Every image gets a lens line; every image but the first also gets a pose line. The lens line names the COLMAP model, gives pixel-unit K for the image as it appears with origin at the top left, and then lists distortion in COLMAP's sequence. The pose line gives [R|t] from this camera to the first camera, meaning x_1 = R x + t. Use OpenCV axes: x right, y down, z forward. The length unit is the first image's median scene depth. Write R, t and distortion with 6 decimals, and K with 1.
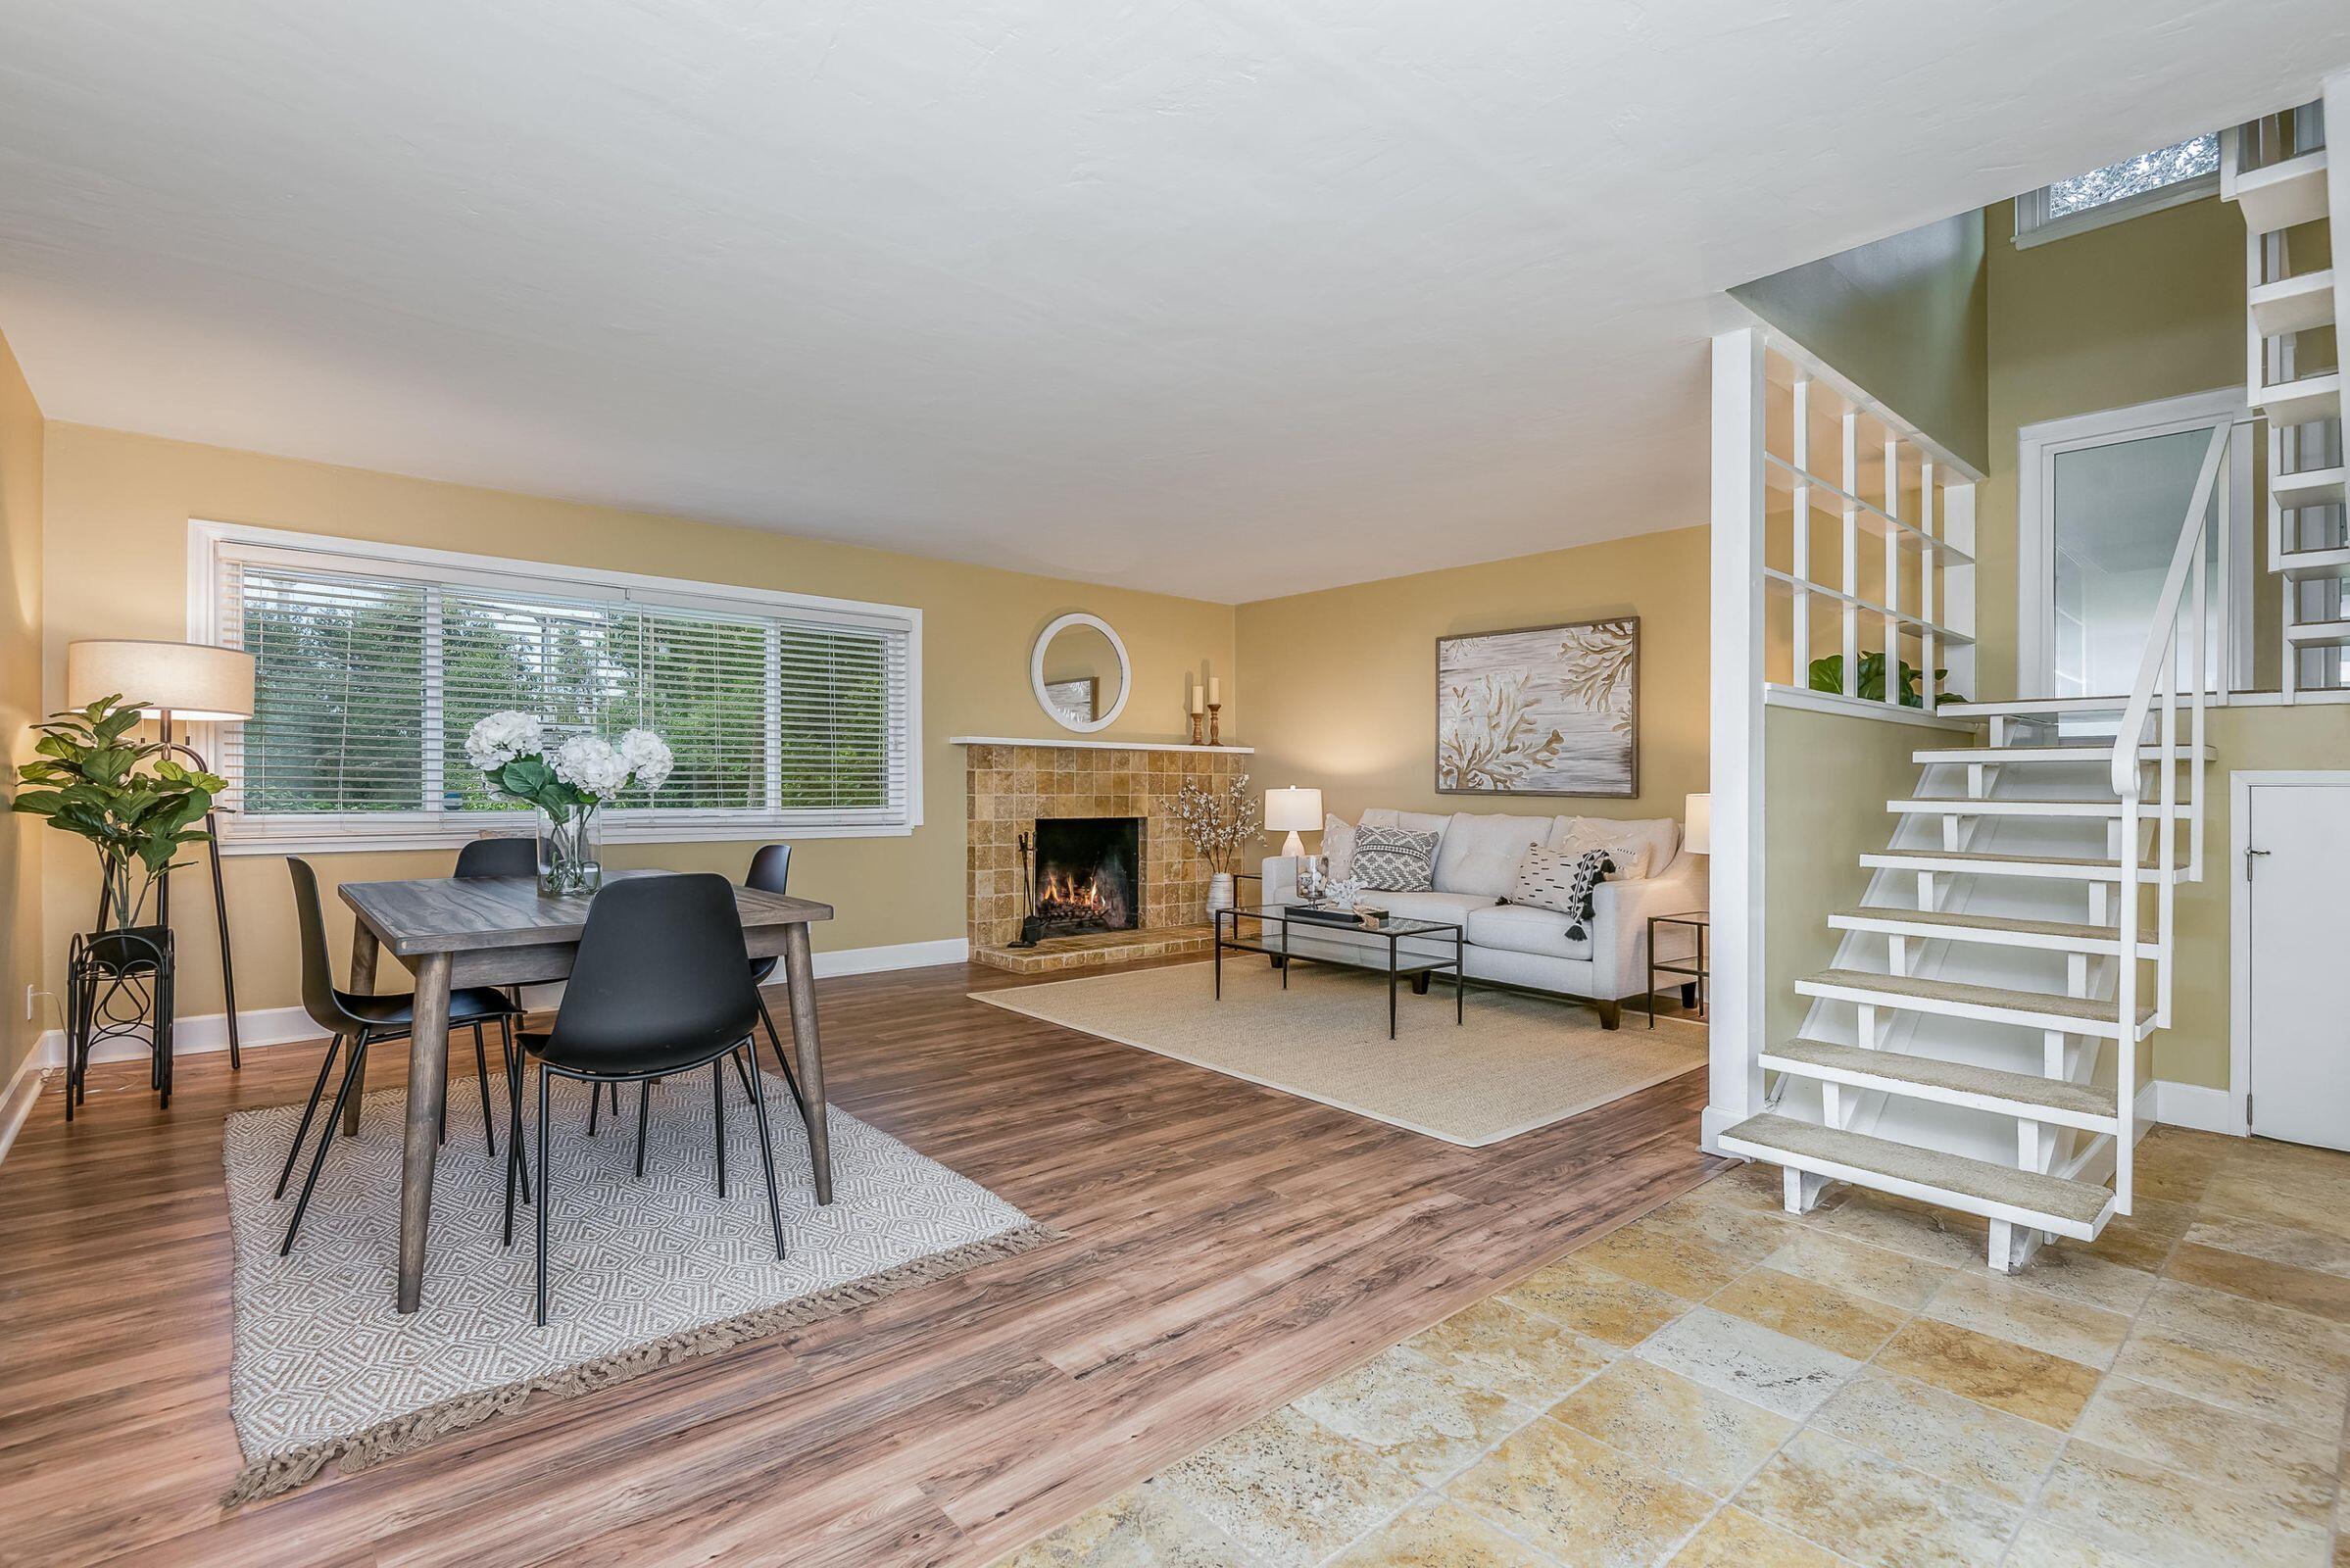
lens RADIAL K [[1100.3, 0, 1180.6], [0, 1100.3, 789.5], [0, 0, 1]] dist [0.001956, 0.000074]
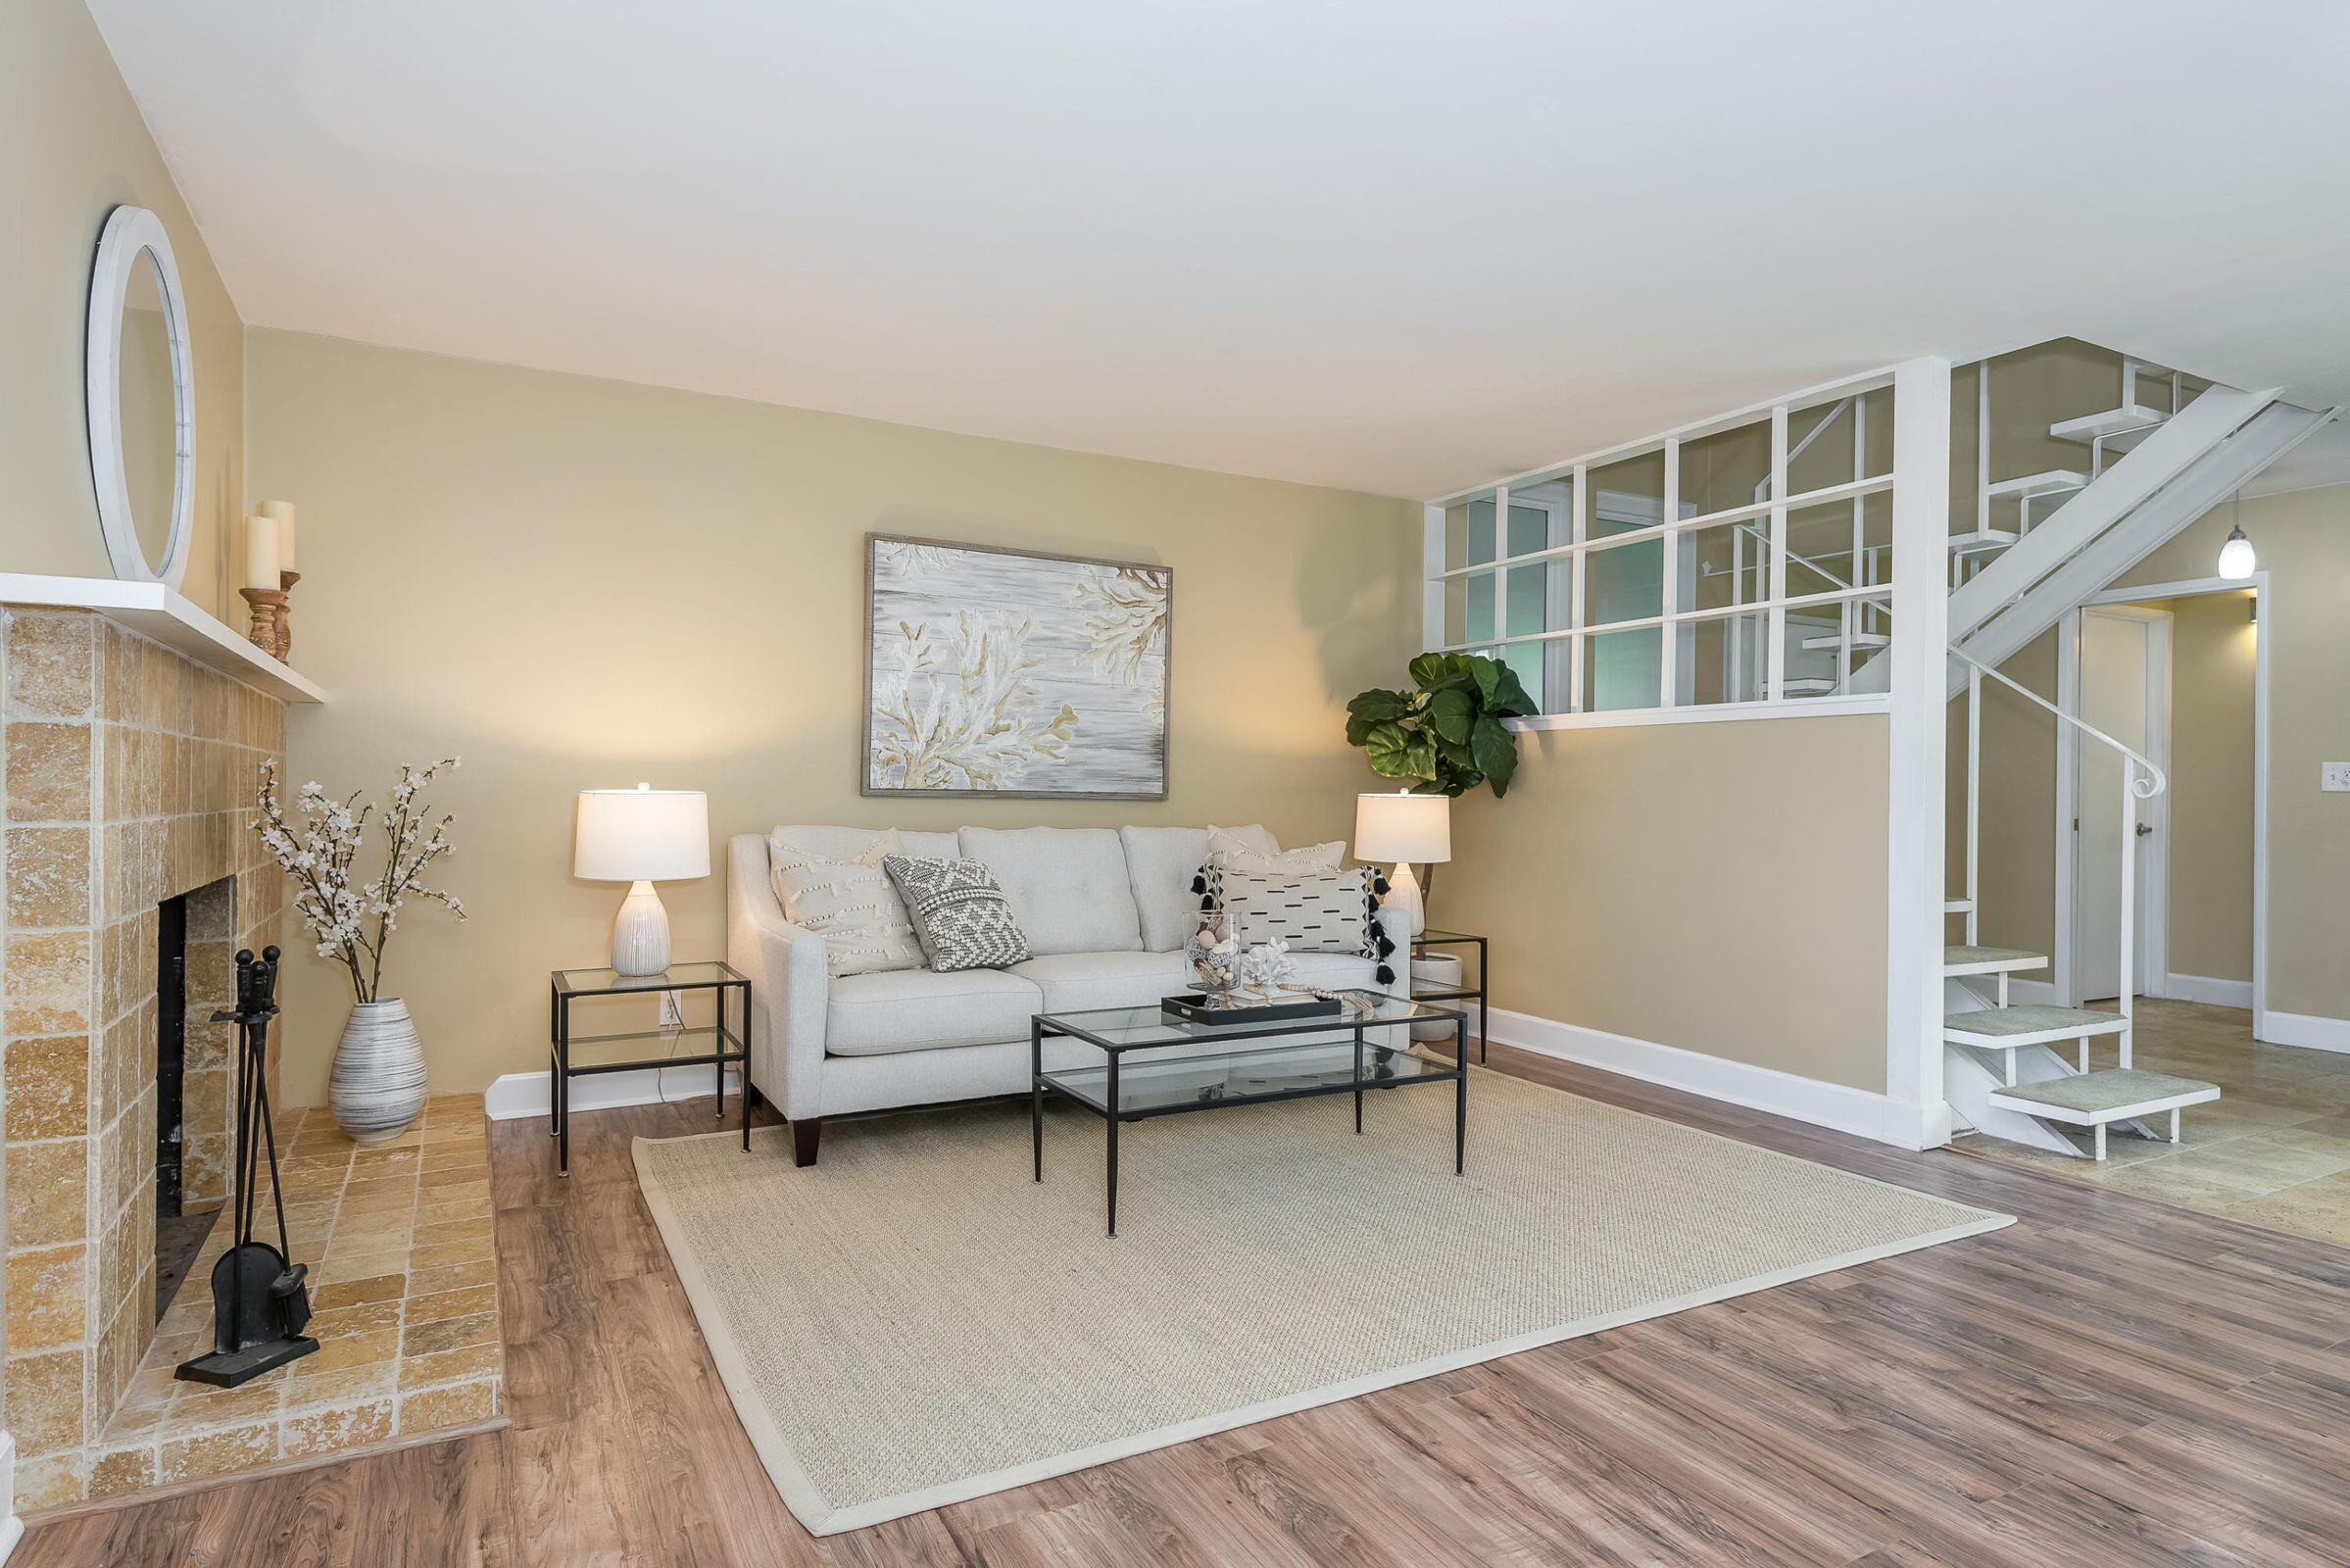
lens RADIAL K [[1292.2, 0, 1180.5], [0, 1292.2, 772.7], [0, 0, 1]] dist [0.014000, -0.001988]
pose [[0.210046, 0.005949, 0.977673, -0.470538], [-0.003445, 0.999980, -0.005344, -0.006616], [-0.977685, -0.002246, 0.210062, 0.785938]]
